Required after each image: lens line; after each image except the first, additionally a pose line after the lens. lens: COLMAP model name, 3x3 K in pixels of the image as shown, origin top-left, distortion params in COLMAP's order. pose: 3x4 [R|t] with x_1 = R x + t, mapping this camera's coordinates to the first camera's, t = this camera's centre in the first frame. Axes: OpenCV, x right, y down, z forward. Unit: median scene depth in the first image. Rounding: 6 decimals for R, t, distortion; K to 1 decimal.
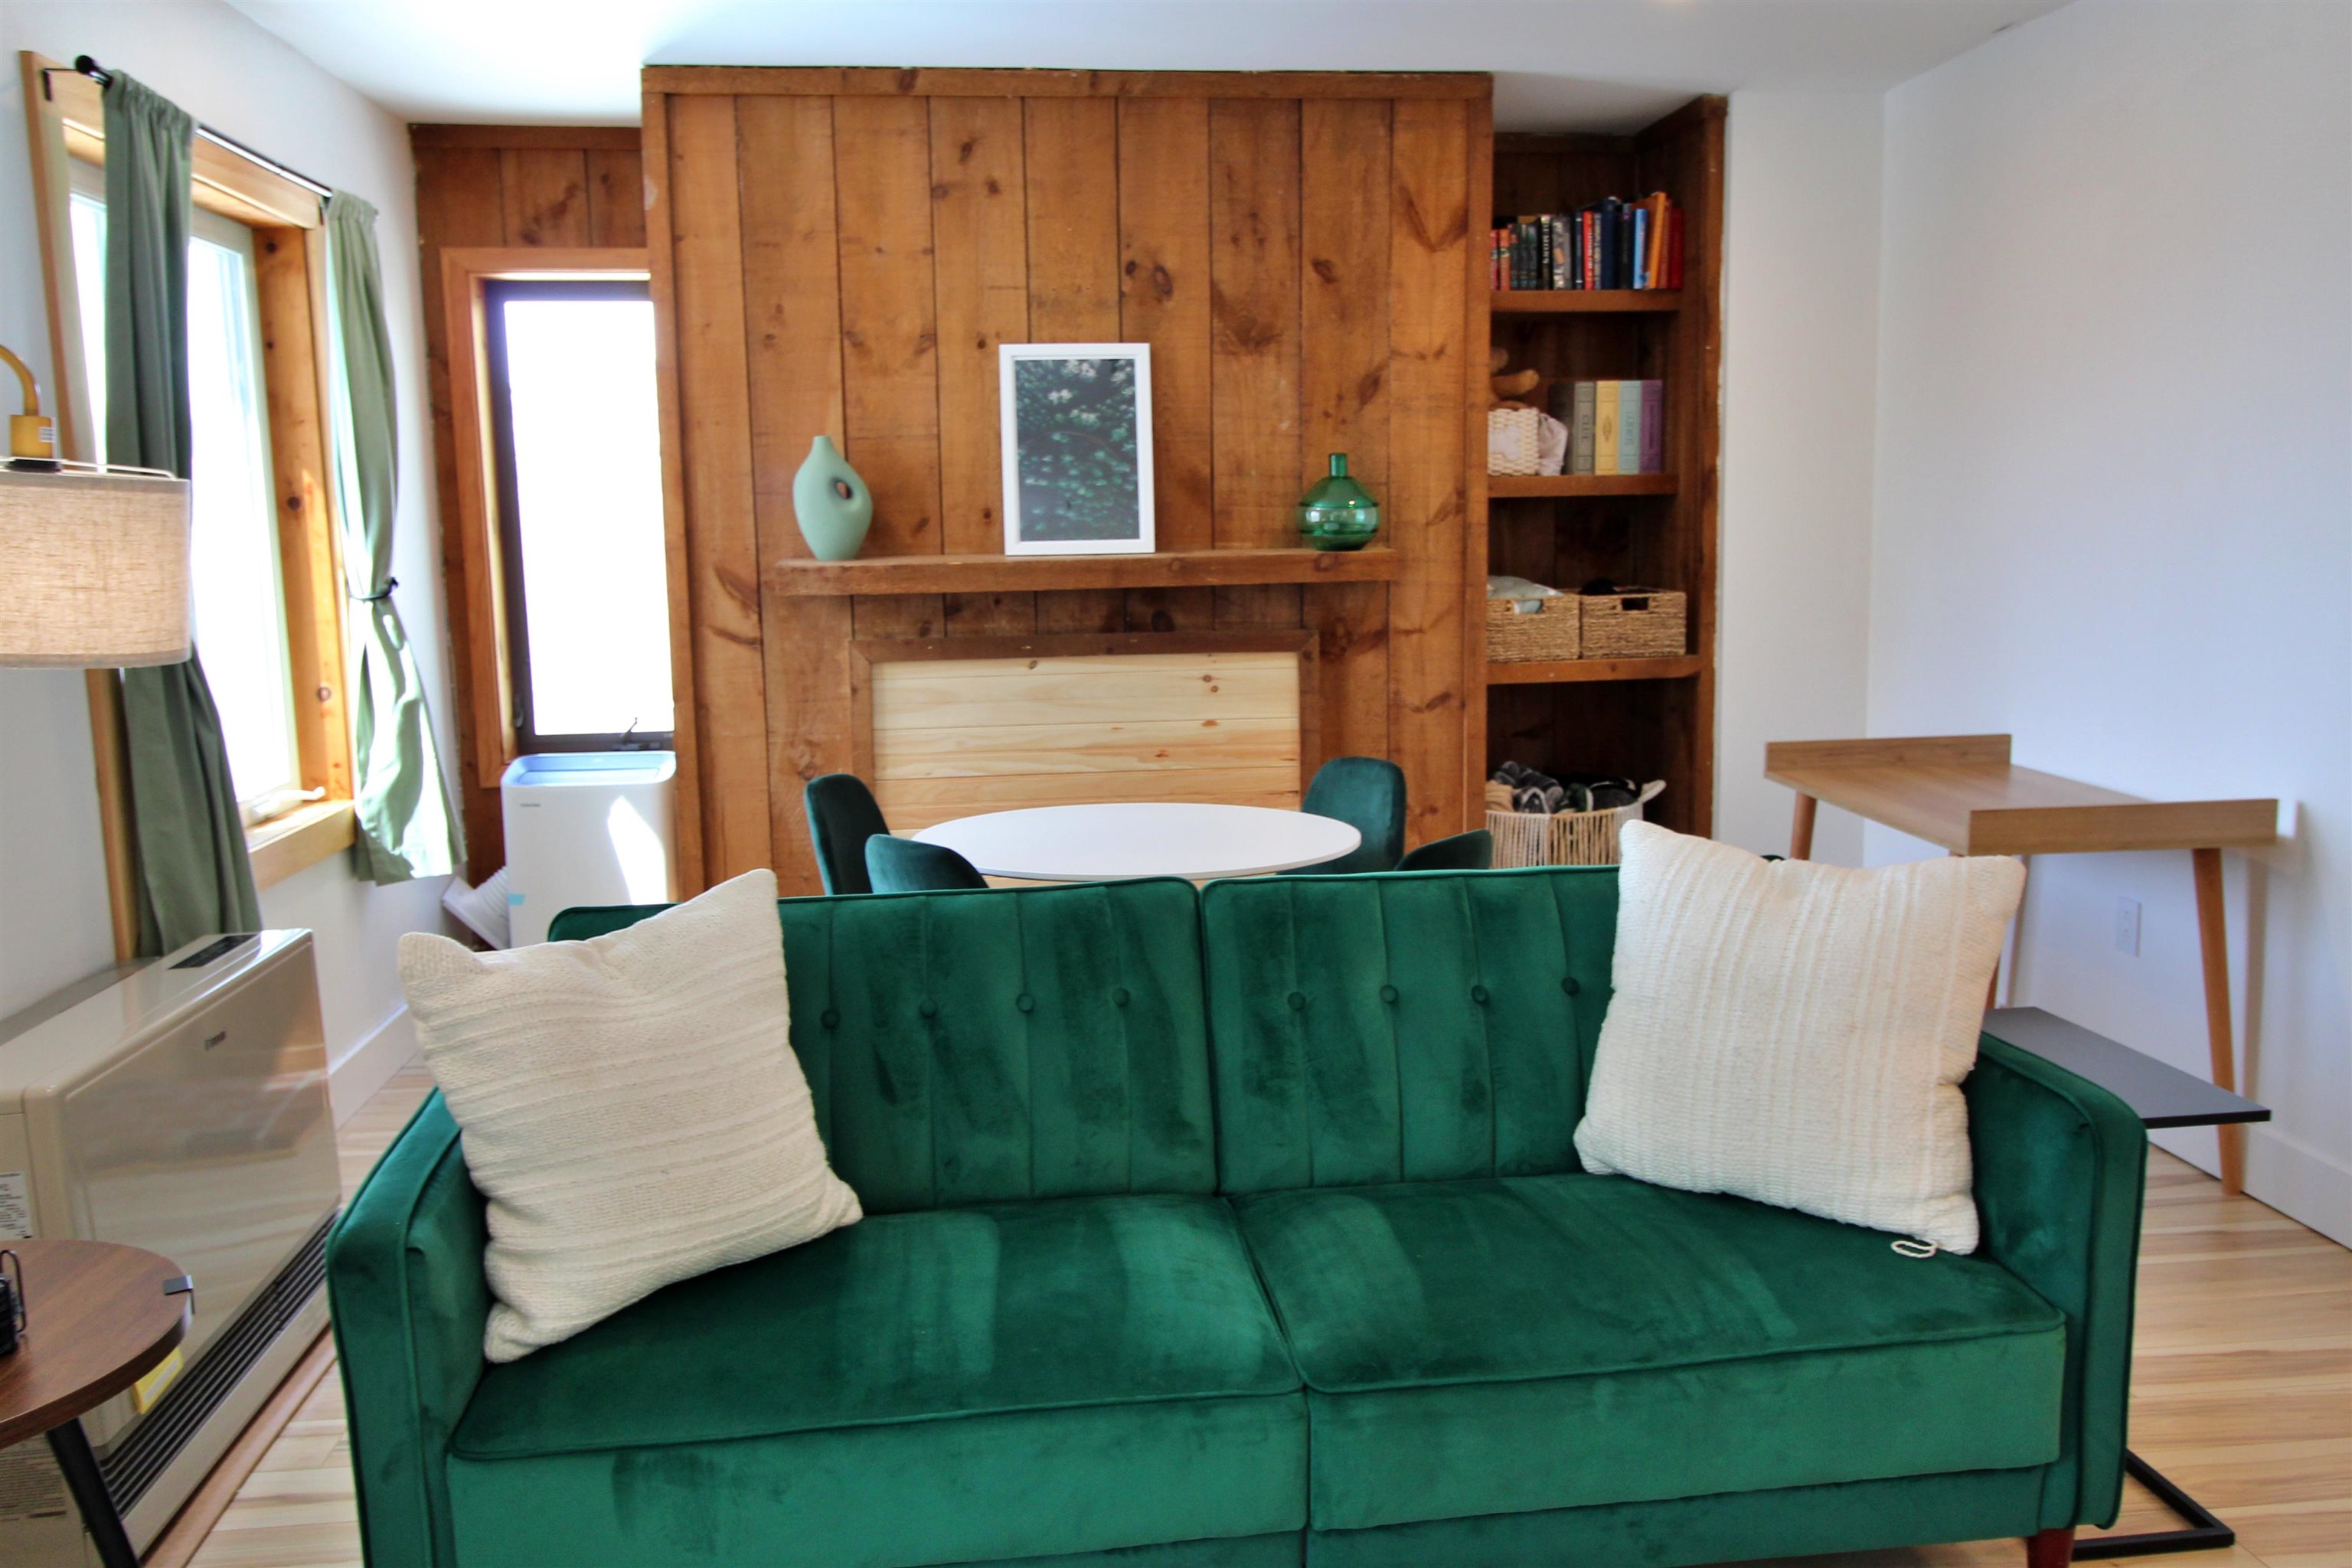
lens RADIAL K [[1828.3, 0, 1176.0], [0, 1828.3, 784.0], [0, 0, 1]] dist [0.002197, -0.002024]
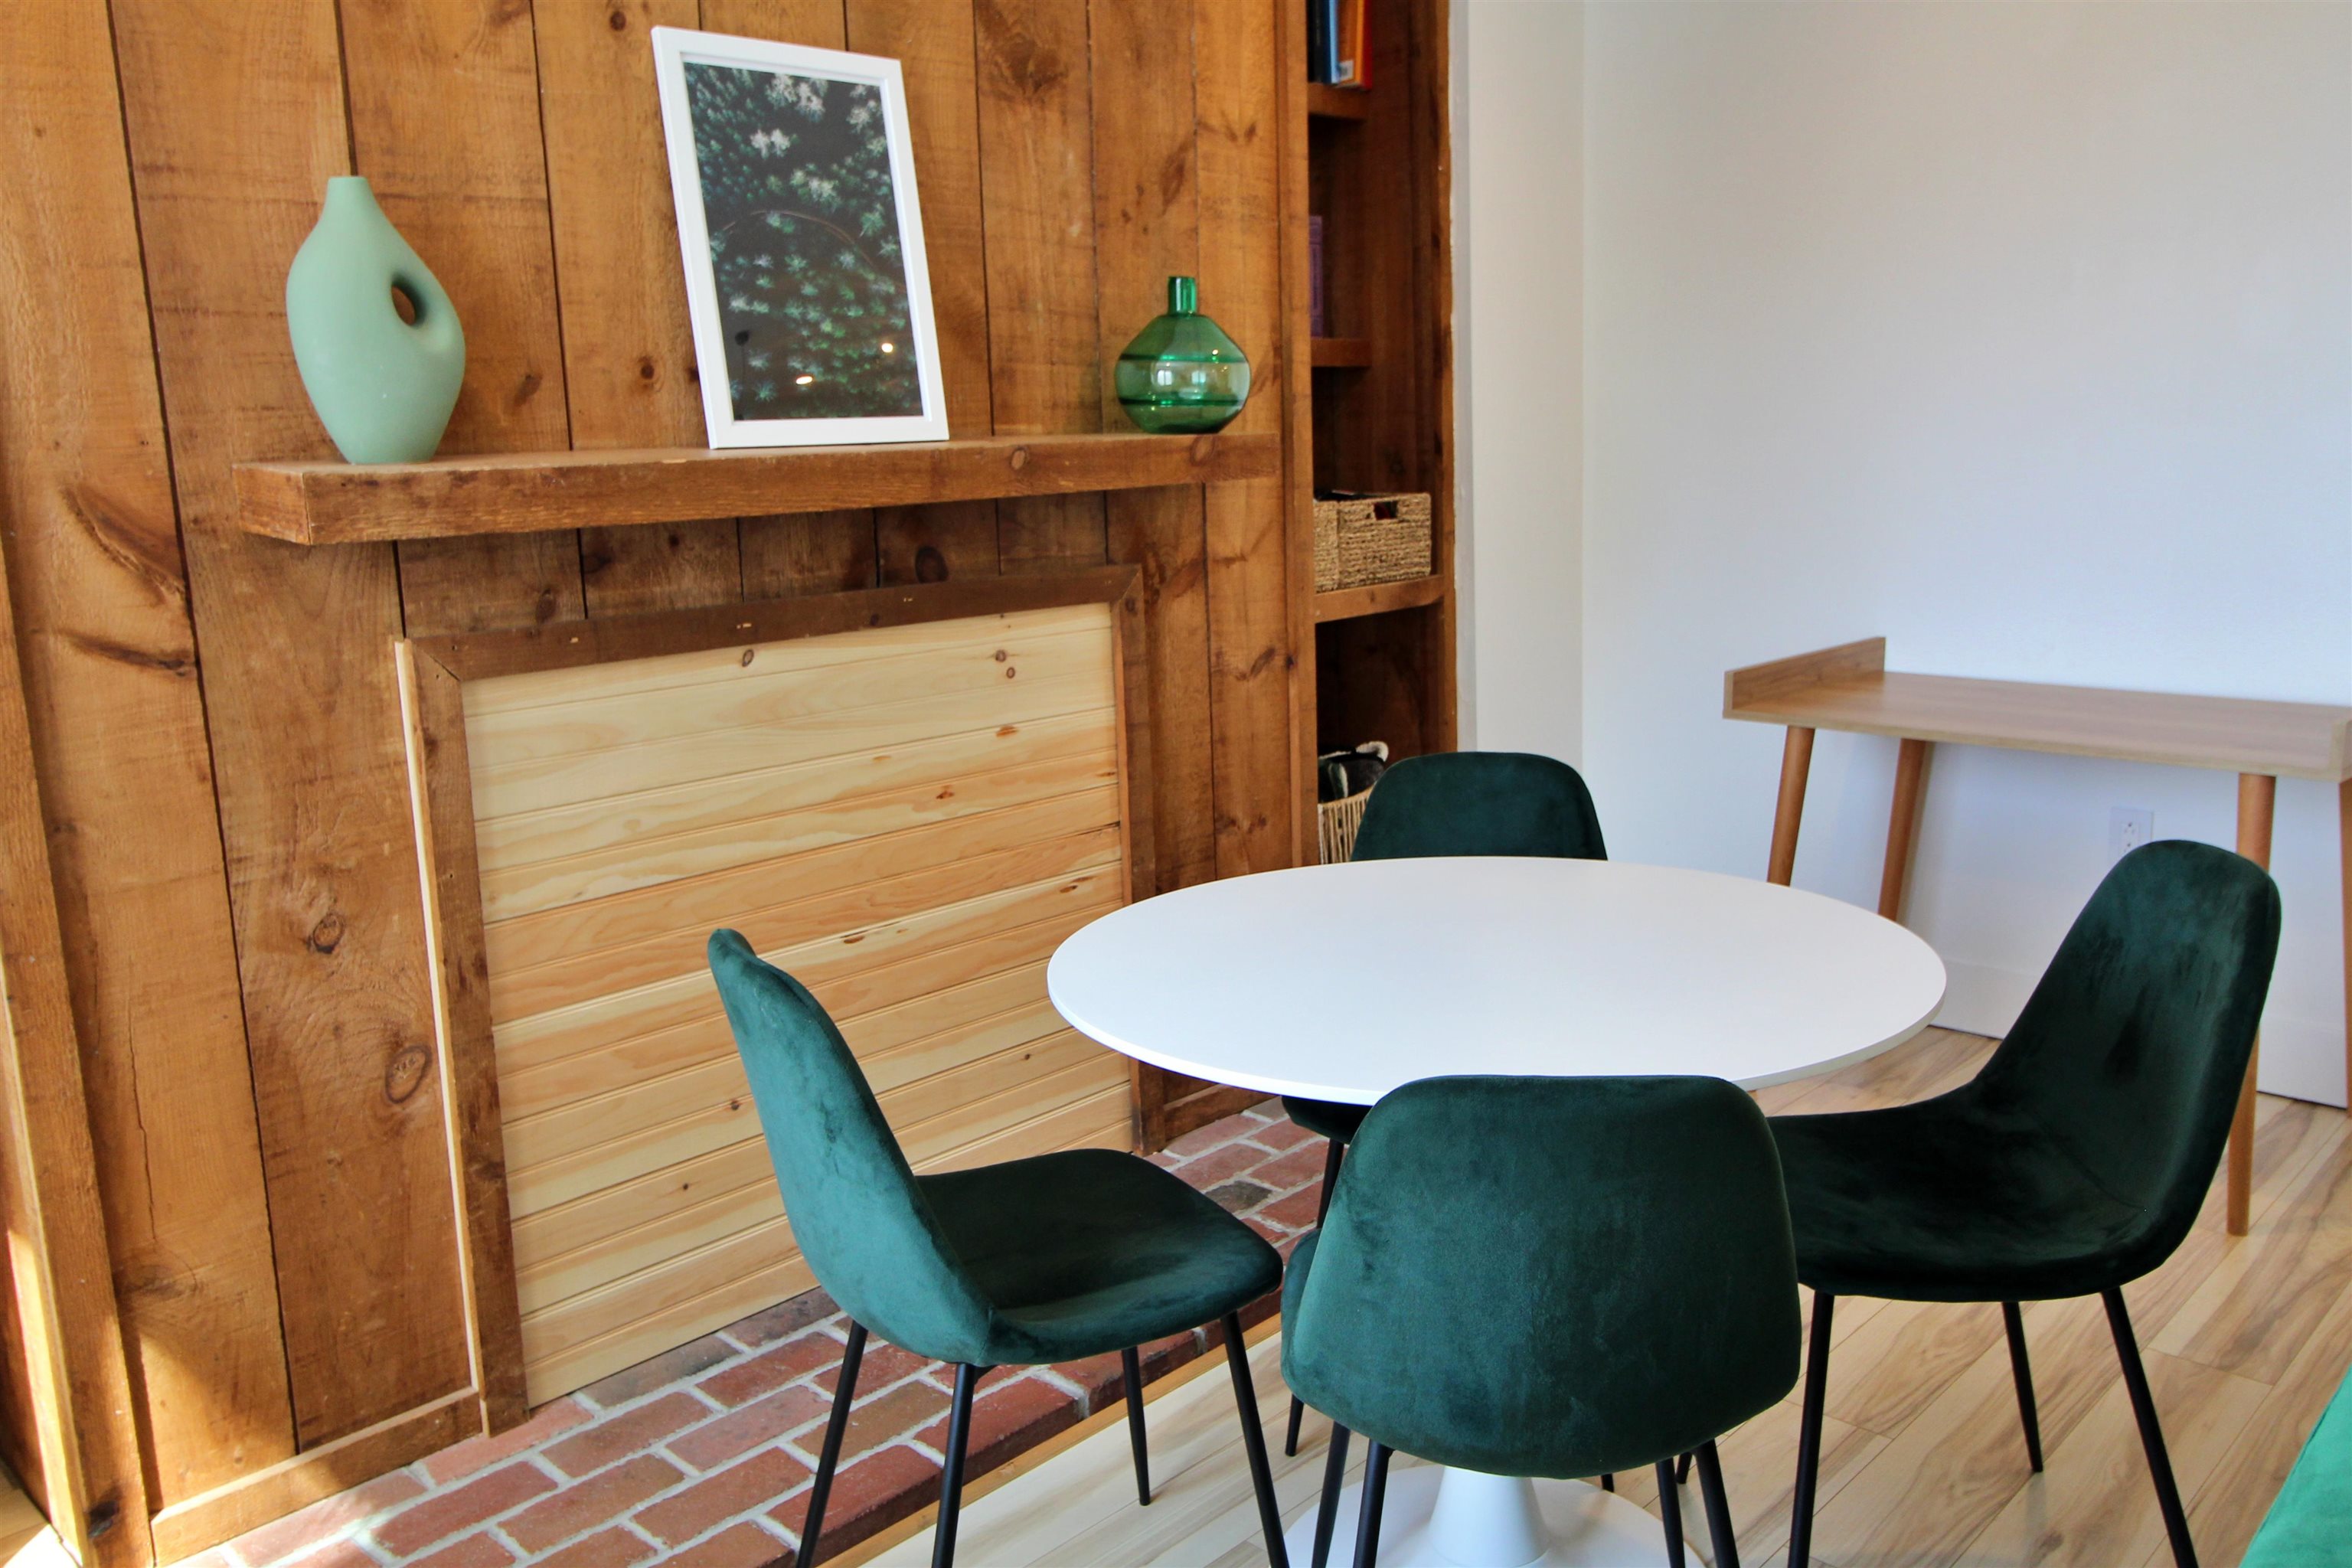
lens RADIAL K [[1828.3, 0, 1176.0], [0, 1828.3, 784.0], [0, 0, 1]] dist [0.002197, -0.002024]
pose [[0.769672, -0.129869, 0.625092, -0.322256], [0.116314, 0.991230, 0.062721, -0.048325], [-0.627755, 0.024432, 0.778027, 0.516937]]
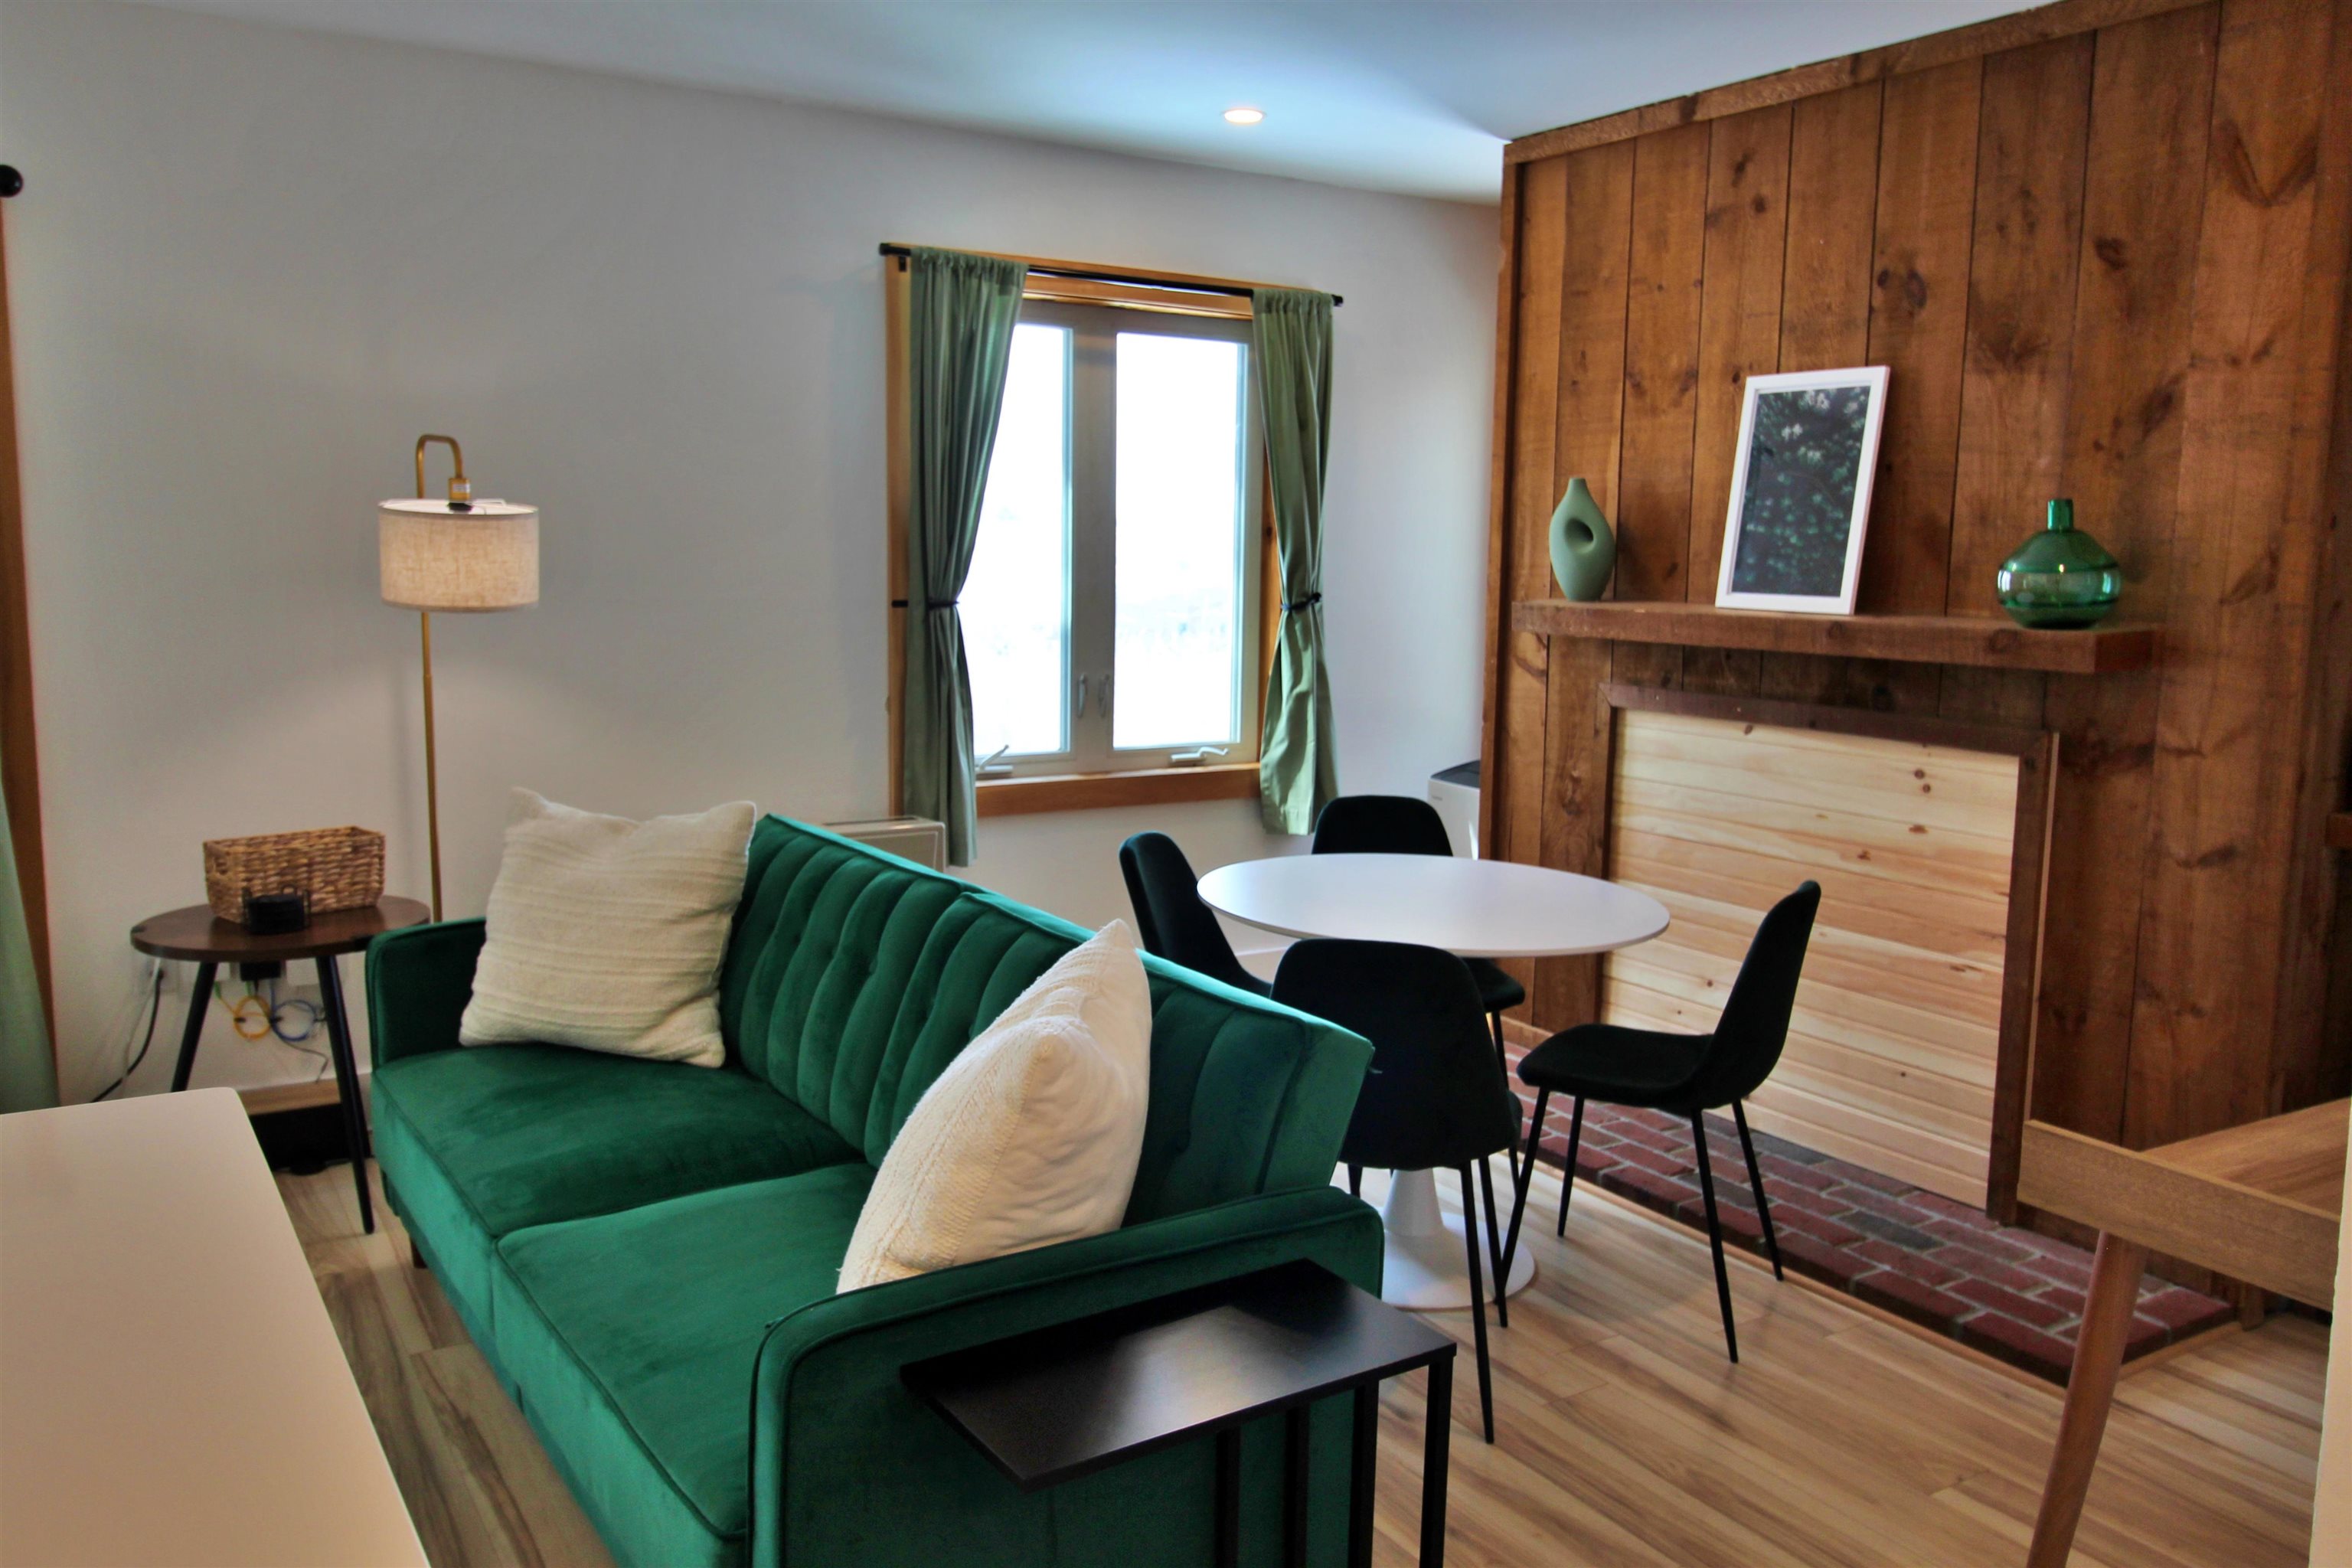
lens RADIAL K [[1781.5, 0, 1188.9], [0, 1781.5, 763.2], [0, 0, 1]] dist [0.005342, 0.000238]
pose [[0.443333, 0.139804, -0.885387, 0.586390], [-0.159366, 0.984319, 0.075628, -0.072327], [0.882076, 0.107572, 0.458661, 0.360215]]
